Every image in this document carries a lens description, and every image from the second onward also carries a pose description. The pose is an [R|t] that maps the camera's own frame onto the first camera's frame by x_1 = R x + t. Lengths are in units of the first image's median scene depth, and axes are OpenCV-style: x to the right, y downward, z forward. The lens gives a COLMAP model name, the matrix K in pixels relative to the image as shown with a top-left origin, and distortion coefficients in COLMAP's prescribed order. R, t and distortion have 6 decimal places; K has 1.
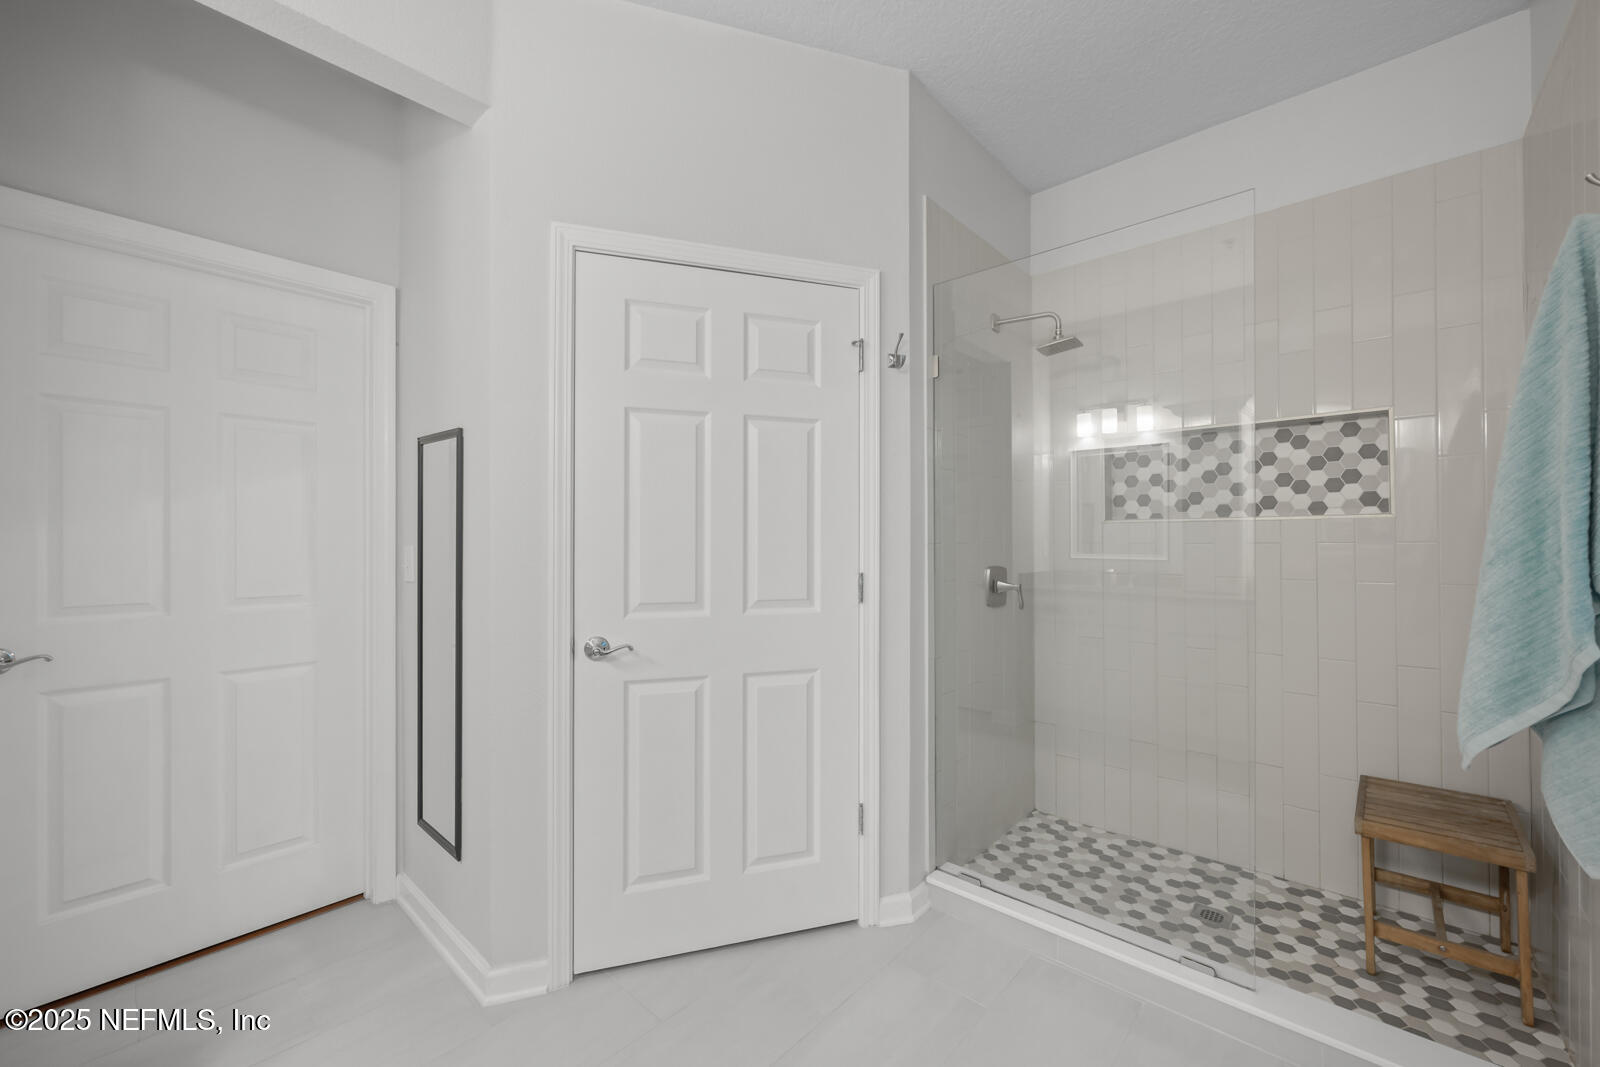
lens RADIAL K [[639.0, 0, 803.7], [0, 639.0, 531.5], [0, 0, 1]] dist [-0.004010, 0.000111]
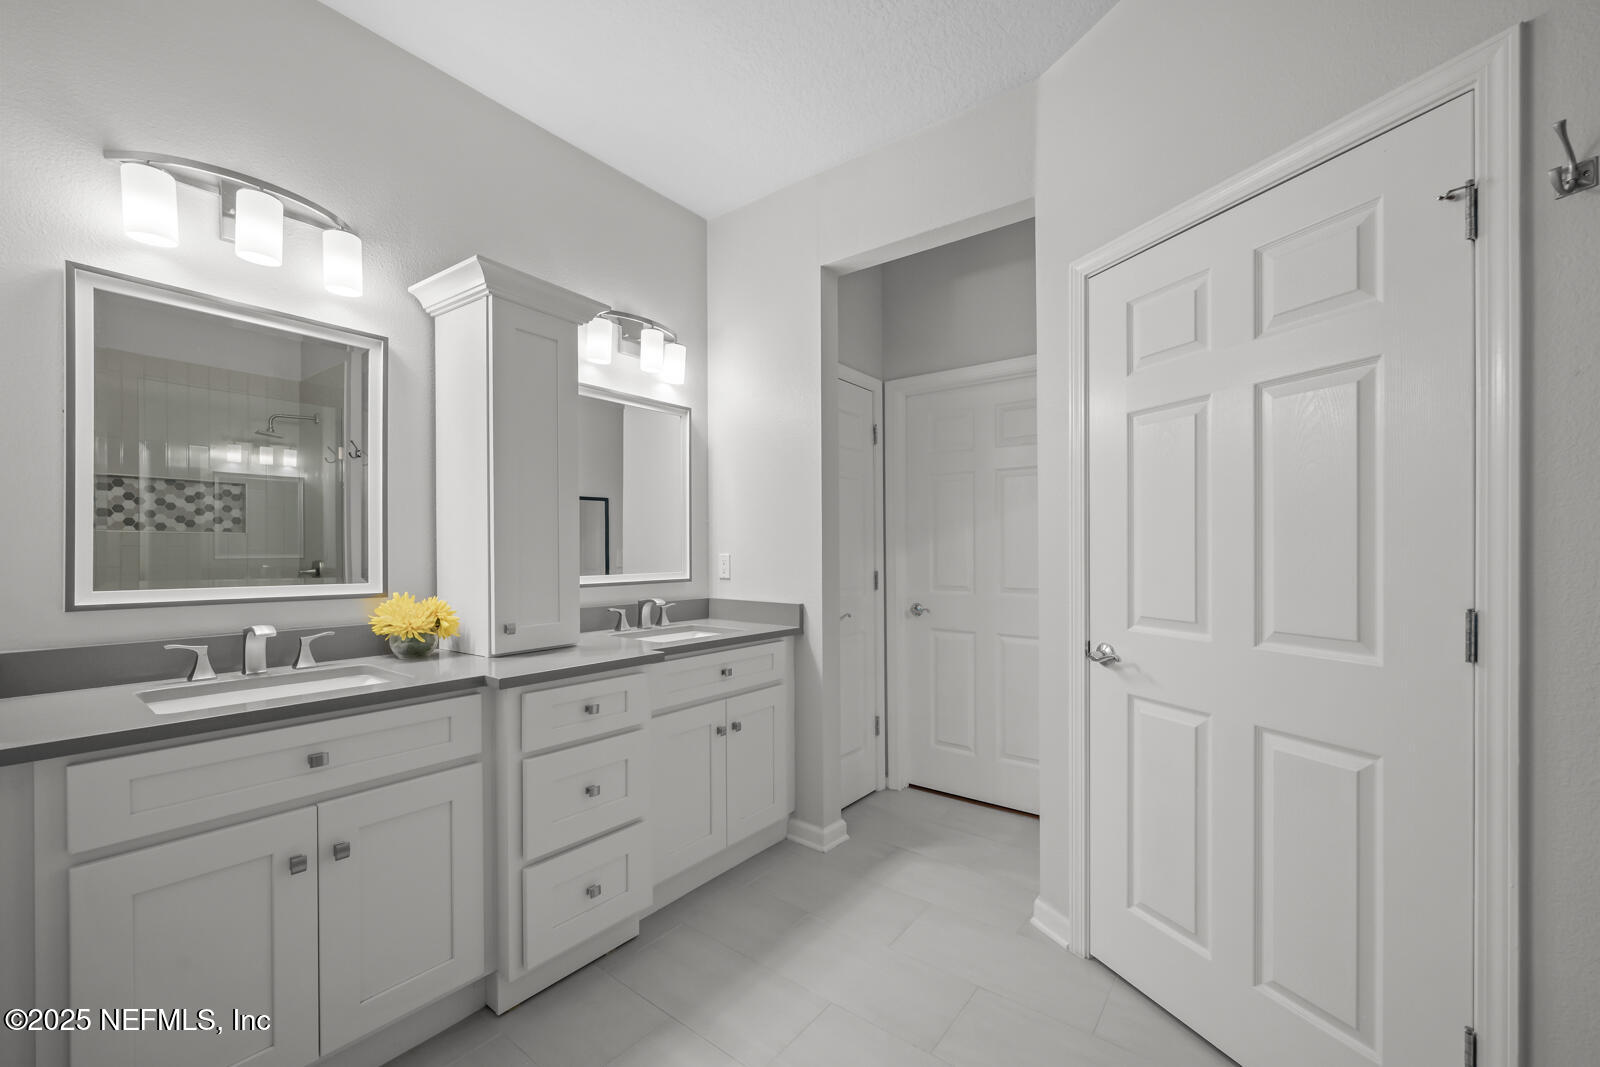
lens RADIAL K [[639.0, 0, 814.4], [0, 639.0, 549.0], [0, 0, 1]] dist [-0.004010, 0.000111]
pose [[0.084945, -0.001833, -0.996384, 0.648716], [0.013530, 0.999908, -0.000686, 0.006326], [0.996294, -0.013423, 0.084962, 0.436610]]
